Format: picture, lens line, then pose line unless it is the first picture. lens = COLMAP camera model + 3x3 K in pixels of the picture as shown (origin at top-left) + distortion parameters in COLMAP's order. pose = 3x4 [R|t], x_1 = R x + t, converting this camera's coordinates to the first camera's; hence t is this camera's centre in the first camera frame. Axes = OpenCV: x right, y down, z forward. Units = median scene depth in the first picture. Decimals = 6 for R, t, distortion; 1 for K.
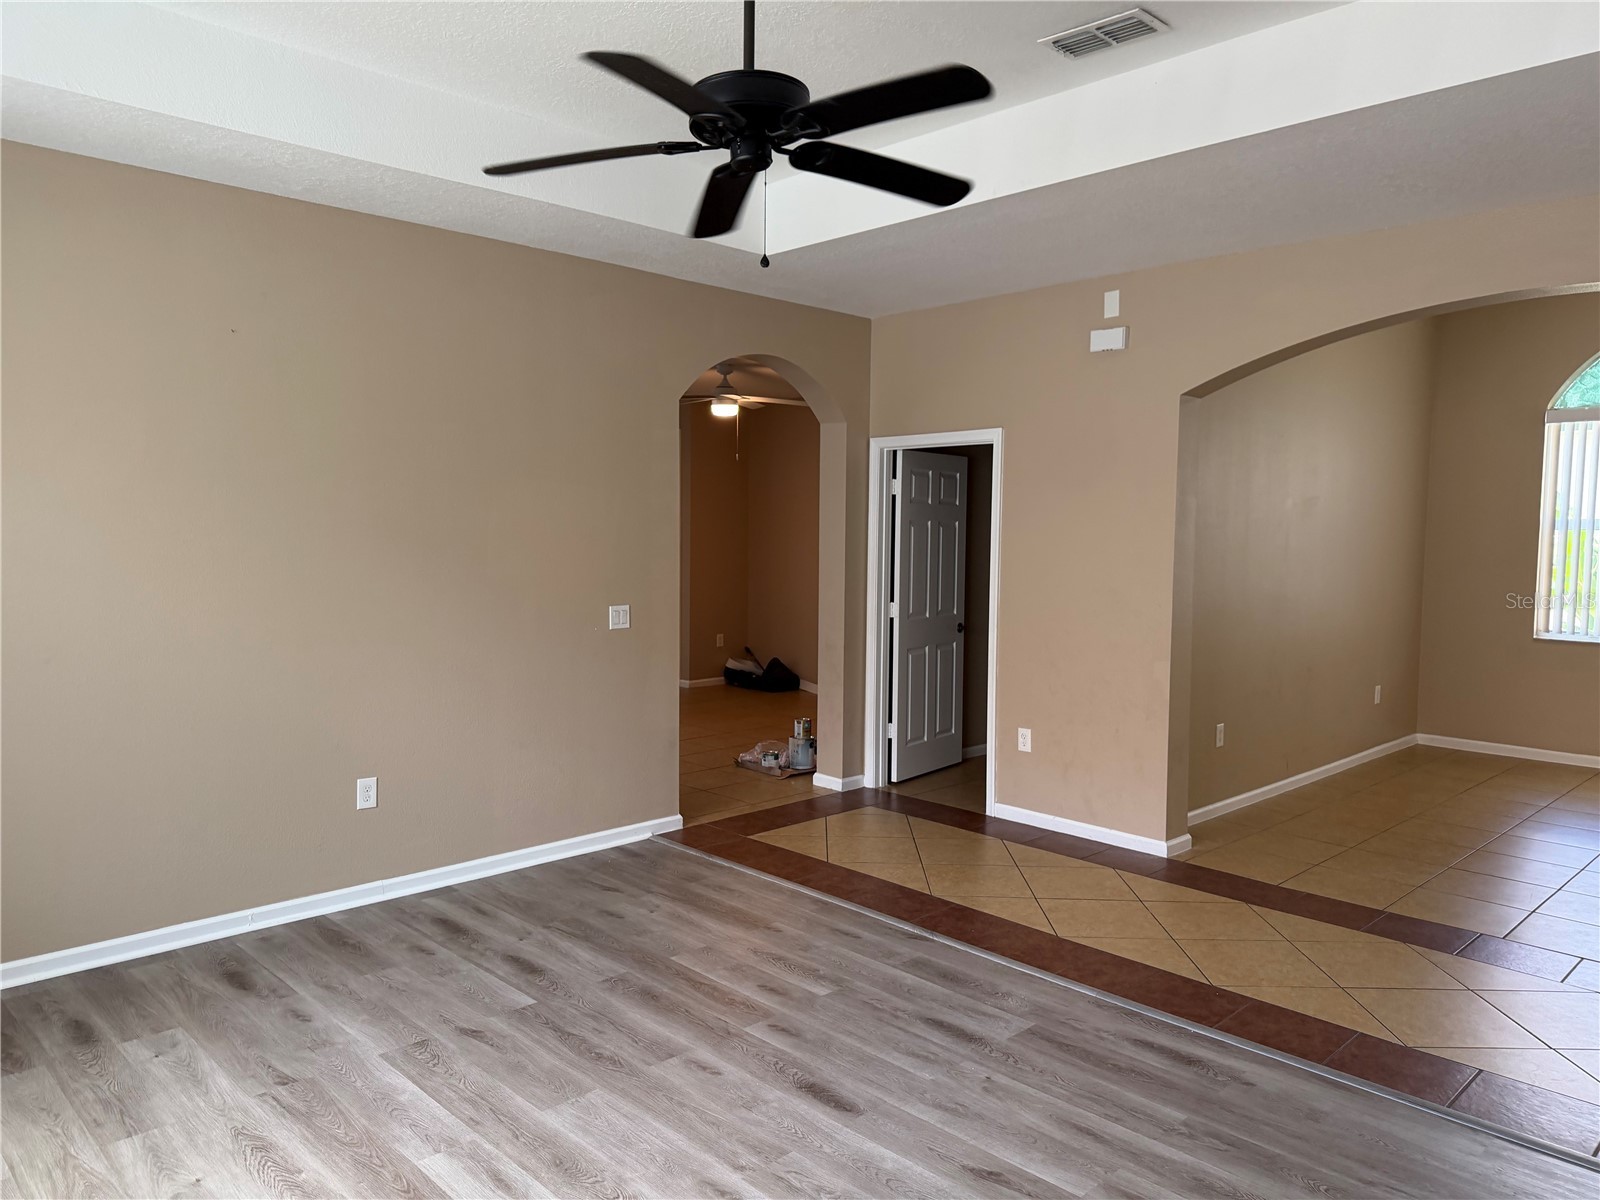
lens RADIAL K [[1134.9, 0, 798.5], [0, 1134.9, 598.3], [0, 0, 1]] dist [0.048357, -0.029943]
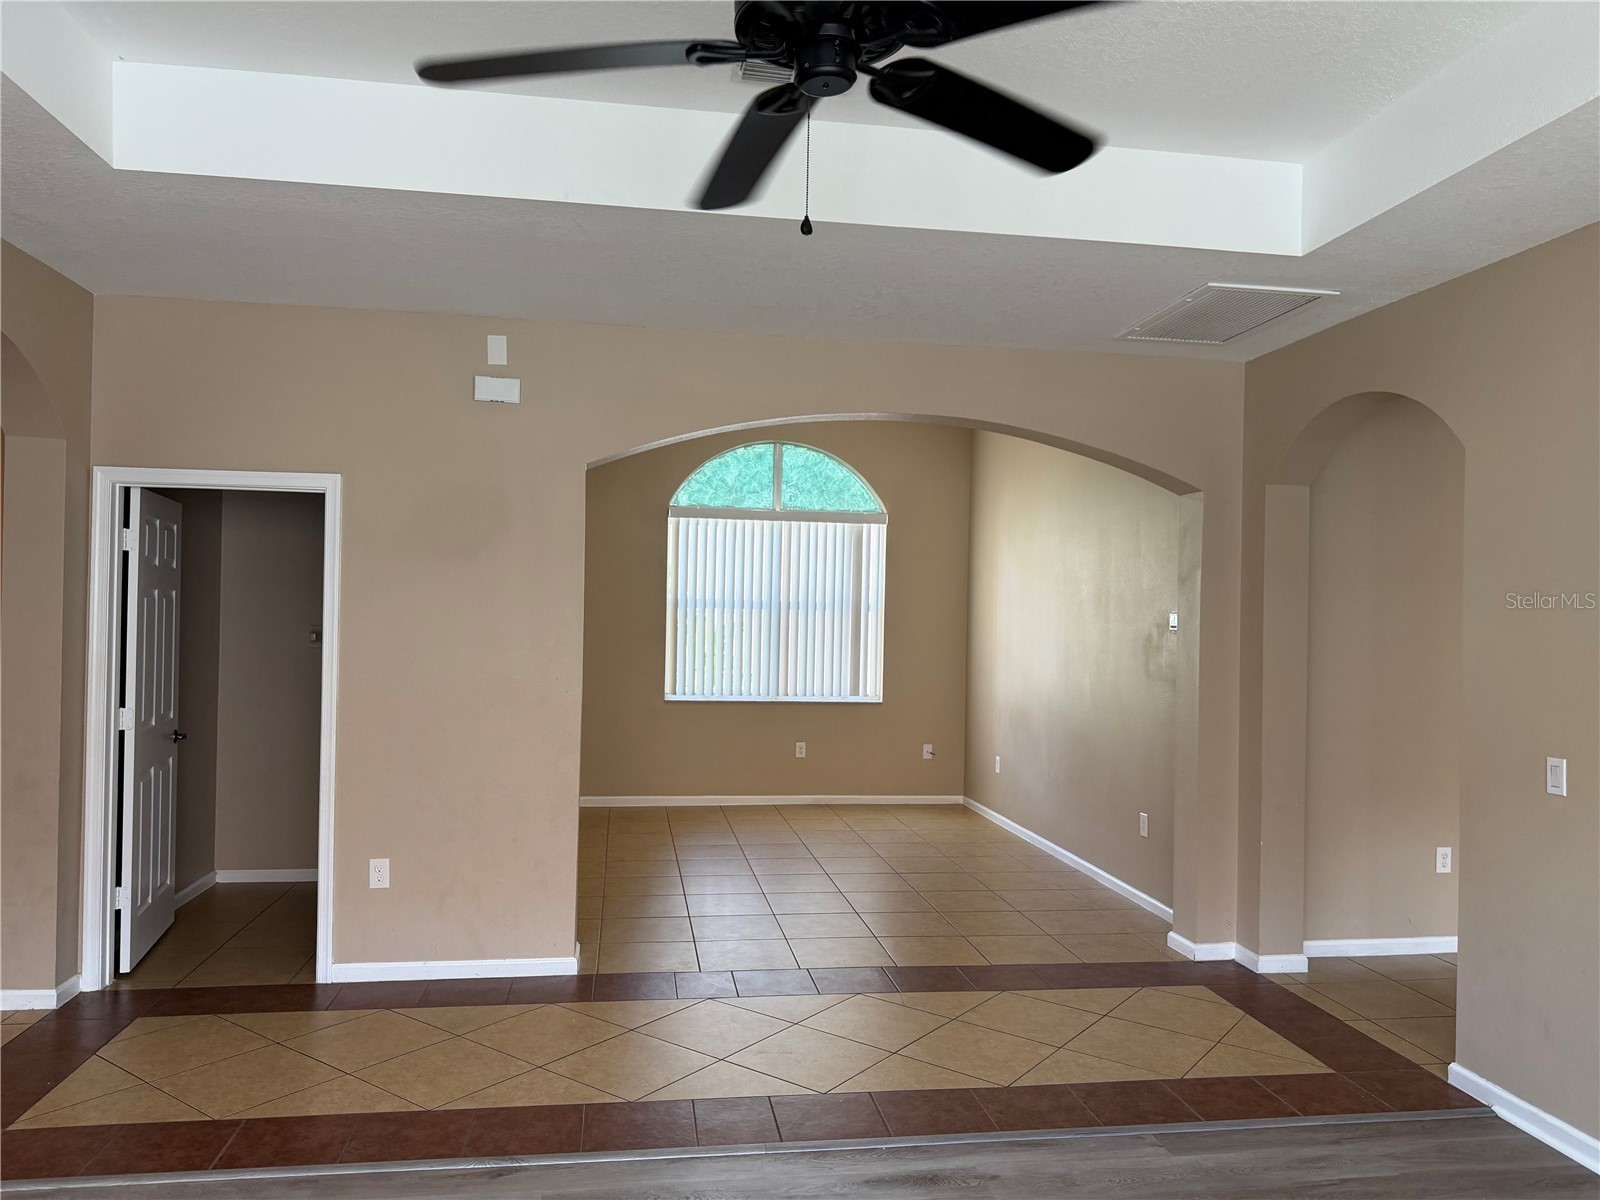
lens RADIAL K [[1134.9, 0, 800.1], [0, 1134.9, 595.7], [0, 0, 1]] dist [0.048357, -0.029943]
pose [[0.574712, 0.014963, 0.818219, -0.279752], [0.036107, 0.998396, -0.043619, -0.021081], [-0.817559, 0.054612, 0.573250, 0.293755]]
